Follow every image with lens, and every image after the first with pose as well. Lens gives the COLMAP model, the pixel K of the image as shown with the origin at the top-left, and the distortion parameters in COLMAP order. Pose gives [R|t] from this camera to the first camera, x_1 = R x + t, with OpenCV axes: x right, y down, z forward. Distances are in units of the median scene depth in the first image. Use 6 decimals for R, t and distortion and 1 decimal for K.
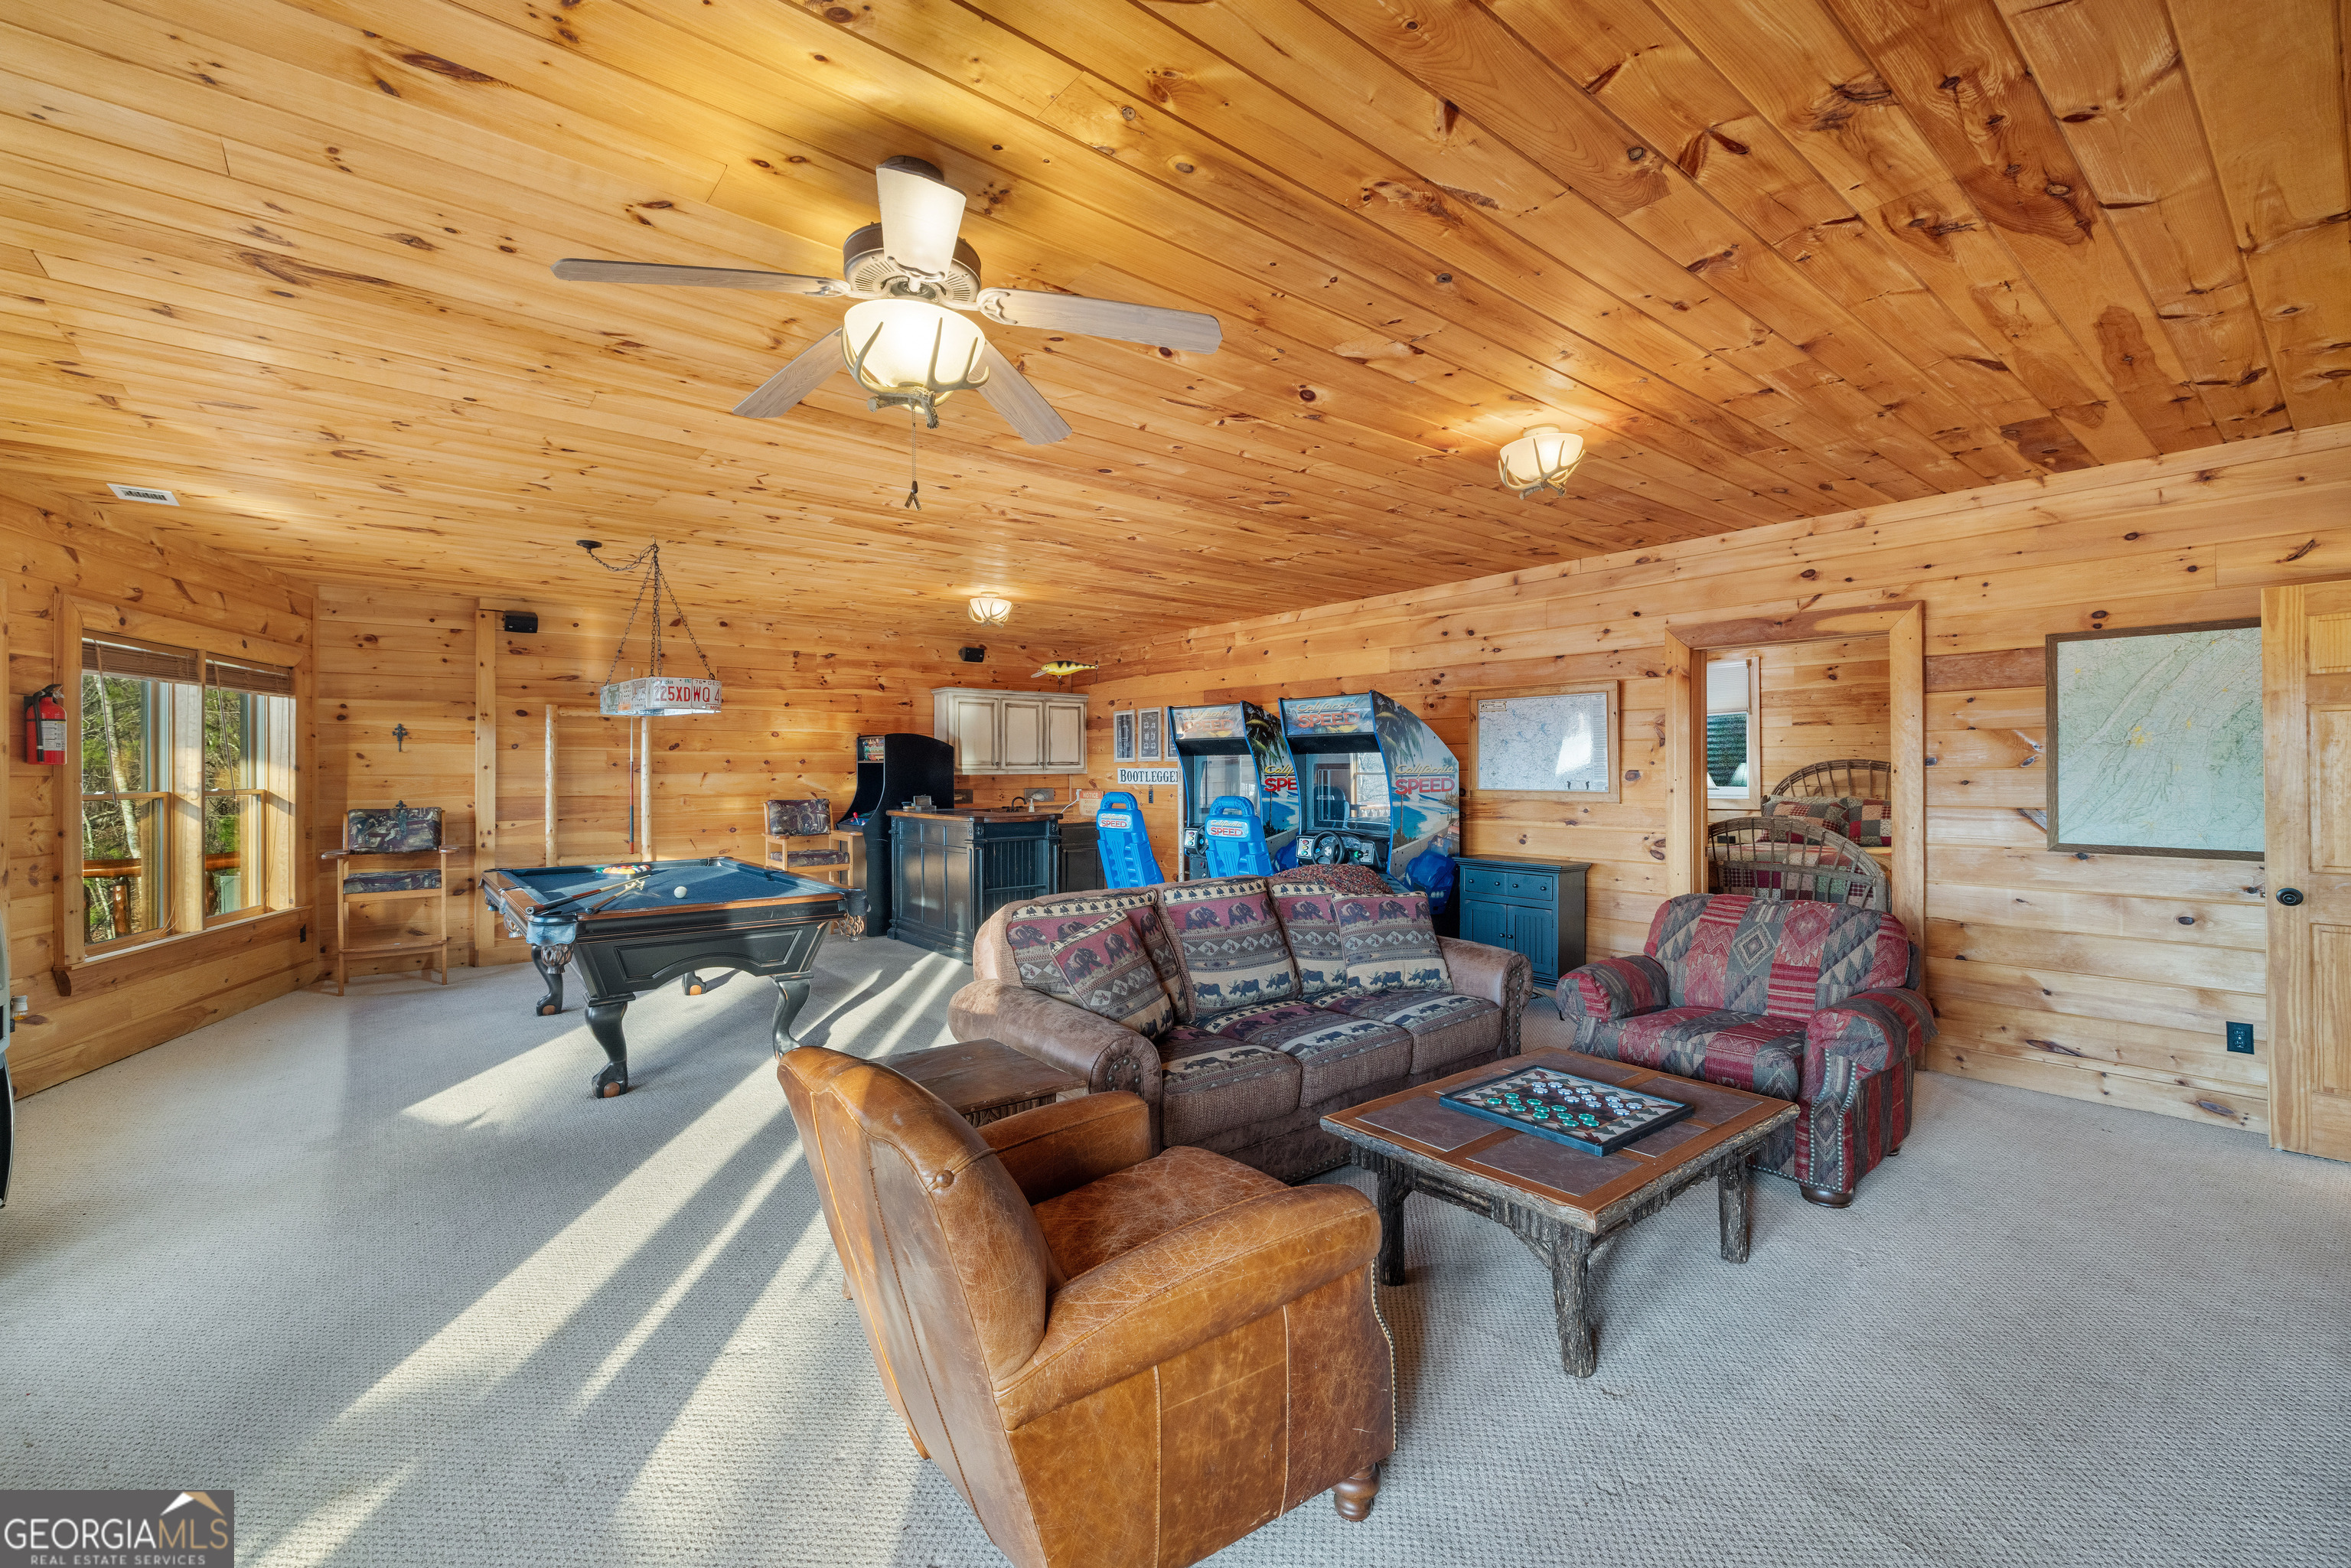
lens RADIAL K [[982.0, 0, 1170.0], [0, 982.0, 776.6], [0, 0, 1]] dist [0.002853, -0.001124]
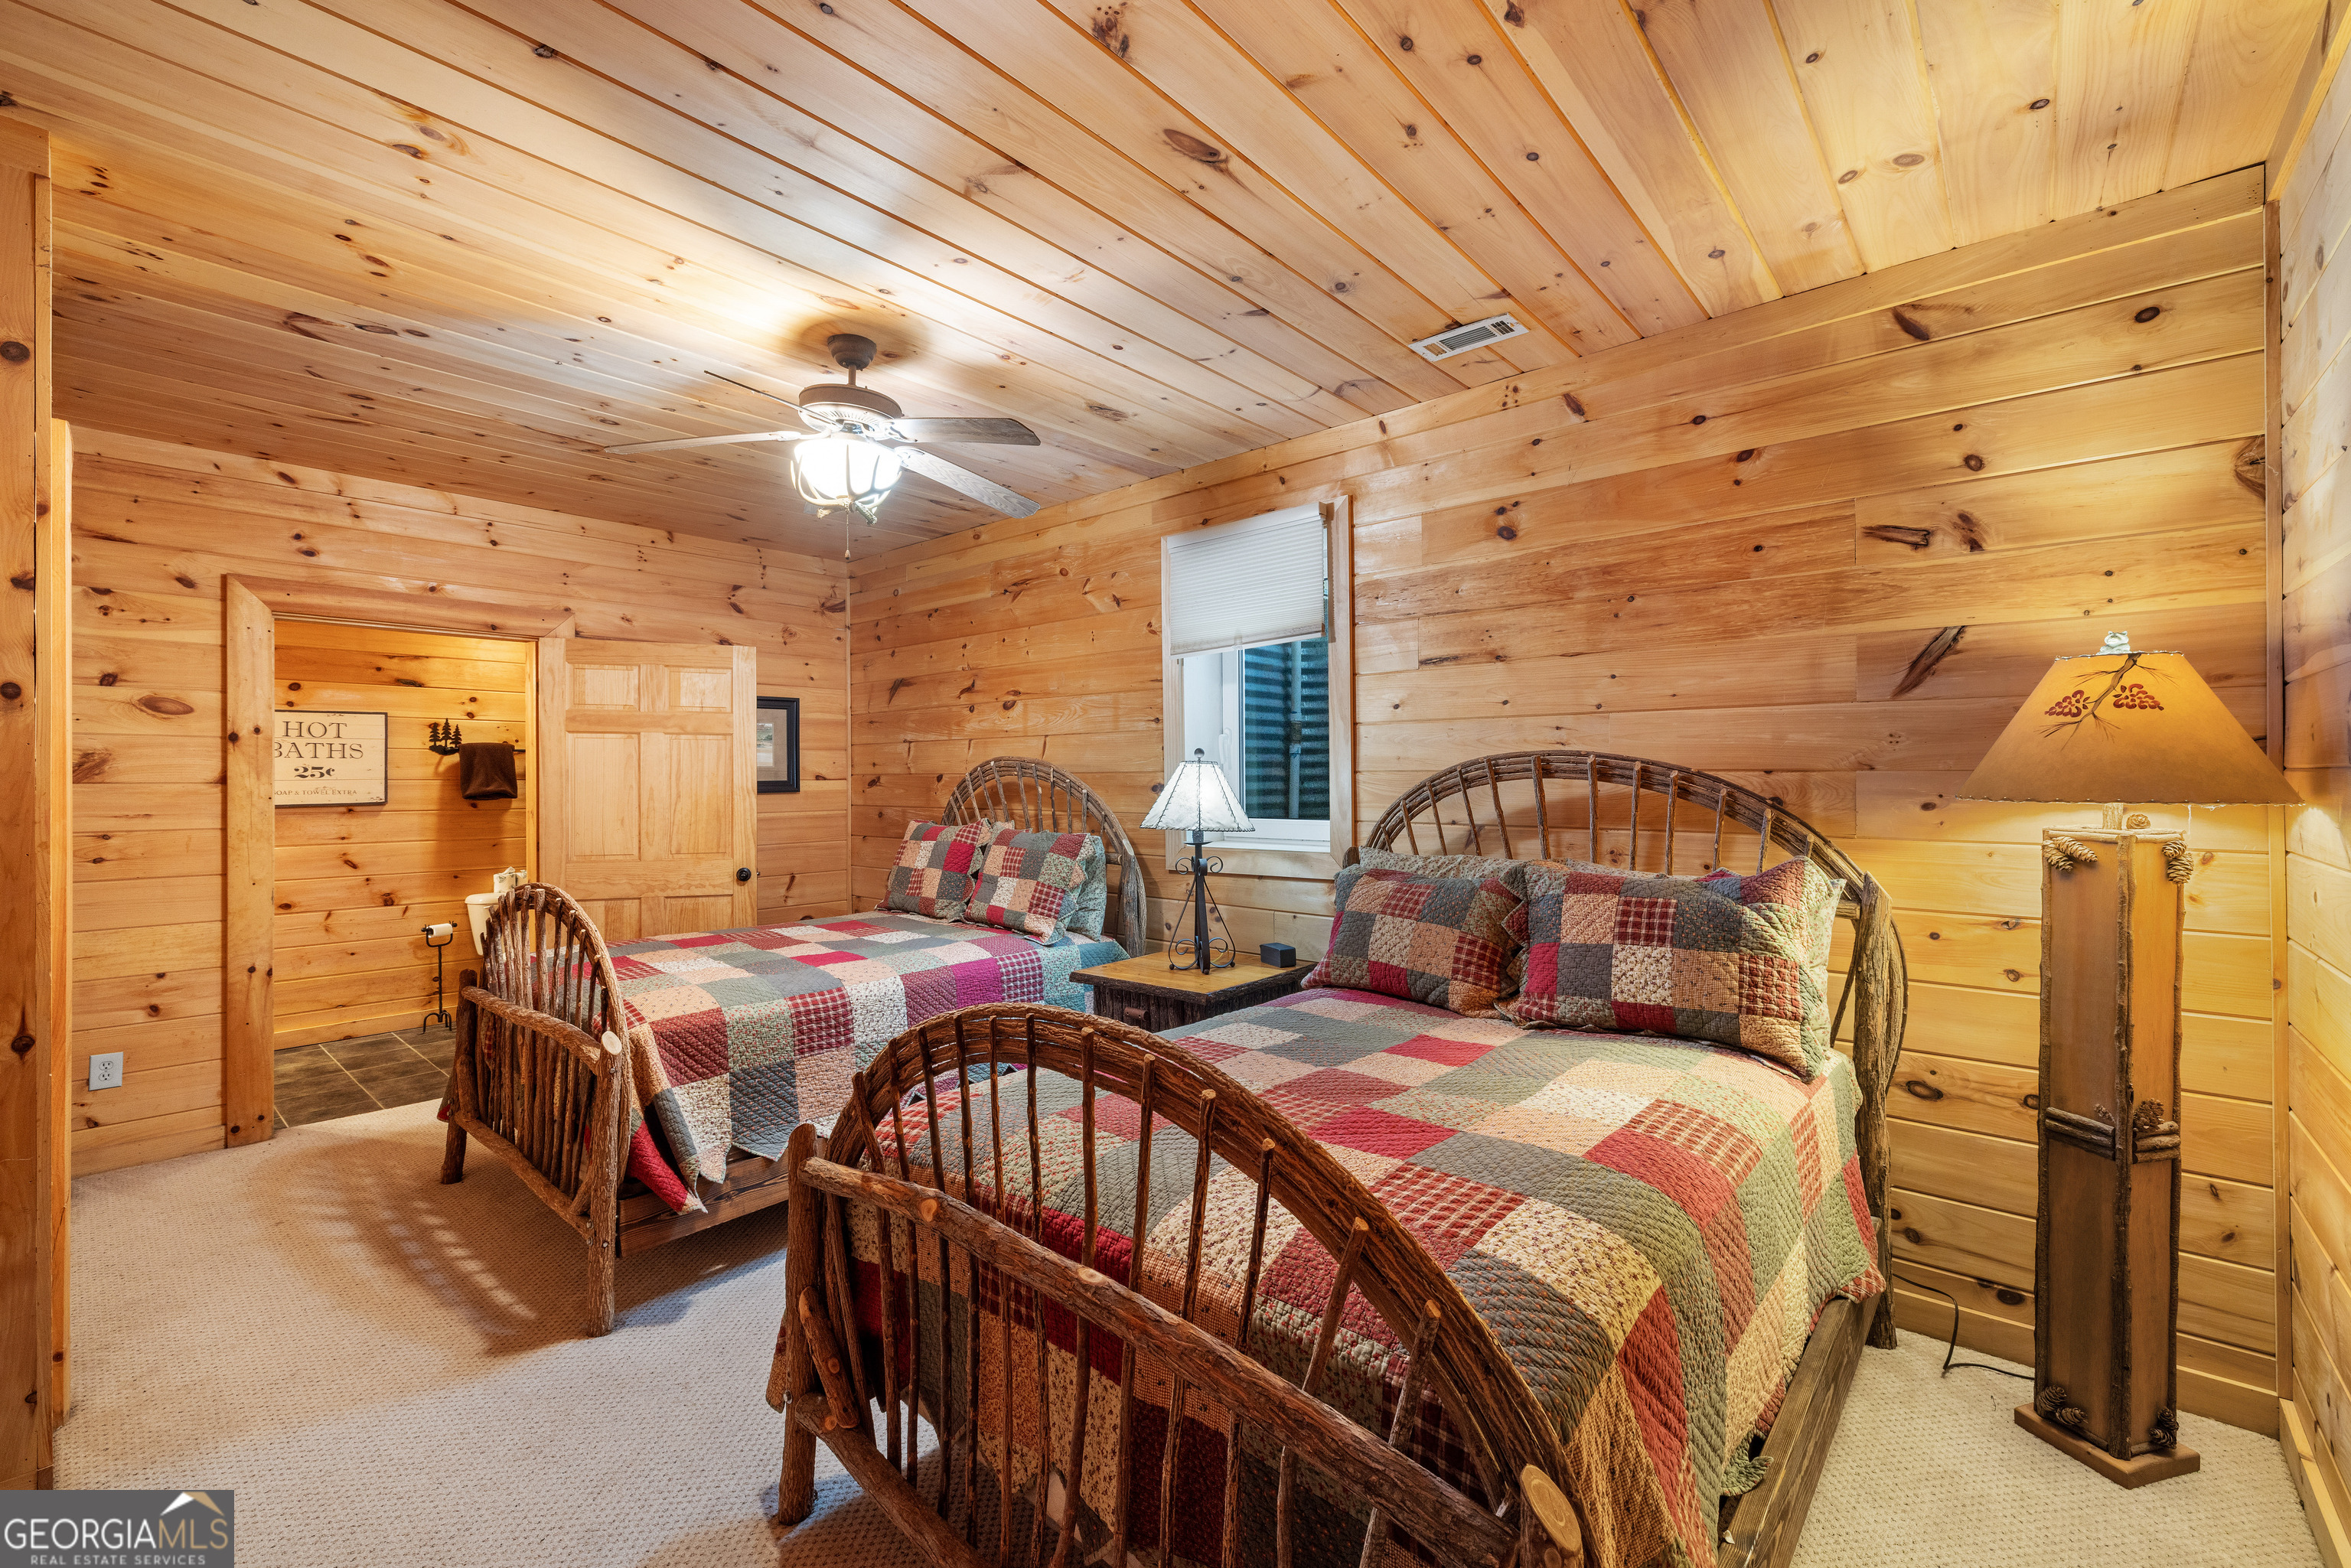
lens RADIAL K [[982.0, 0, 1180.3], [0, 982.0, 783.1], [0, 0, 1]] dist [0.002853, -0.001124]
pose [[0.985237, -0.004438, 0.171137, 0.491235], [0.005037, 0.999983, -0.003065, -0.005601], [-0.171120, 0.003882, 0.985242, 0.659305]]
